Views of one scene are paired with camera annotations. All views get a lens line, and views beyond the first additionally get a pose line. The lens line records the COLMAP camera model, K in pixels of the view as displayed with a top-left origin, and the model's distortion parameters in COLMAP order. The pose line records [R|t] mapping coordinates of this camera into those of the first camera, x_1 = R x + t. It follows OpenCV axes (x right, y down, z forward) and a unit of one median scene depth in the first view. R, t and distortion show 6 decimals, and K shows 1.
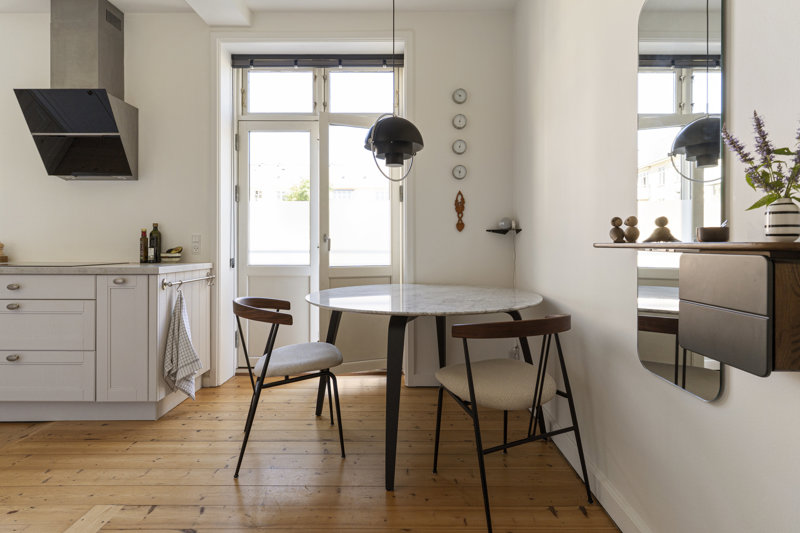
lens RADIAL K [[465.0, 0, 401.3], [0, 465.0, 243.8], [0, 0, 1]] dist [0.004134, 0.000991]
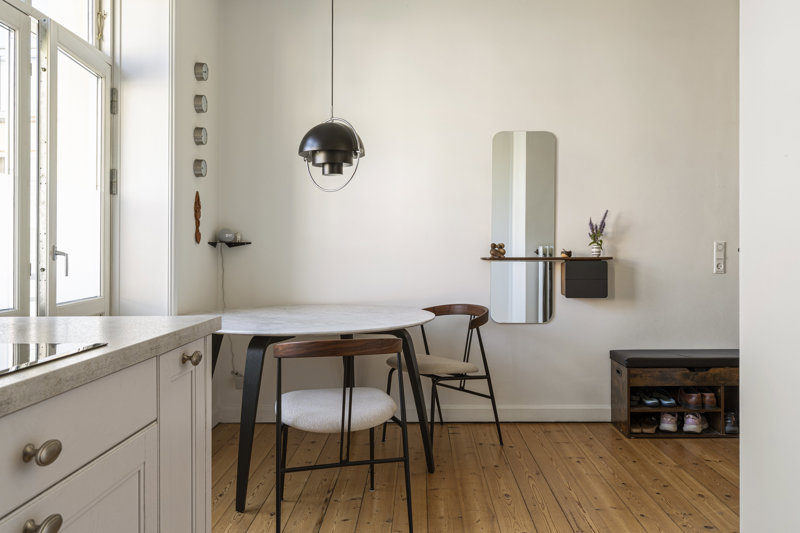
lens RADIAL K [[635.3, 0, 400.0], [0, 635.3, 266.5], [0, 0, 1]] dist [0.010762, 0.005363]
pose [[0.032390, -0.023398, 0.999201, -1.039895], [0.001080, 0.999726, 0.023375, -0.014496], [-0.999475, 0.000322, 0.032406, 0.704253]]
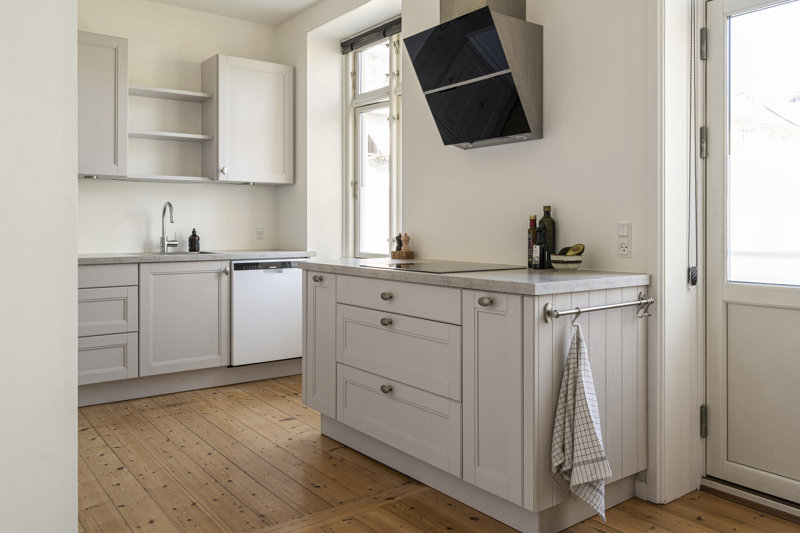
lens RADIAL K [[608.1, 0, 399.3], [0, 608.1, 231.5], [0, 0, 1]] dist [-0.026619, 0.002259]
pose [[0.613024, 0.002036, -0.790062, -0.032982], [0.004710, 0.999969, 0.006232, -0.016609], [0.790050, -0.007542, 0.612996, 0.370603]]
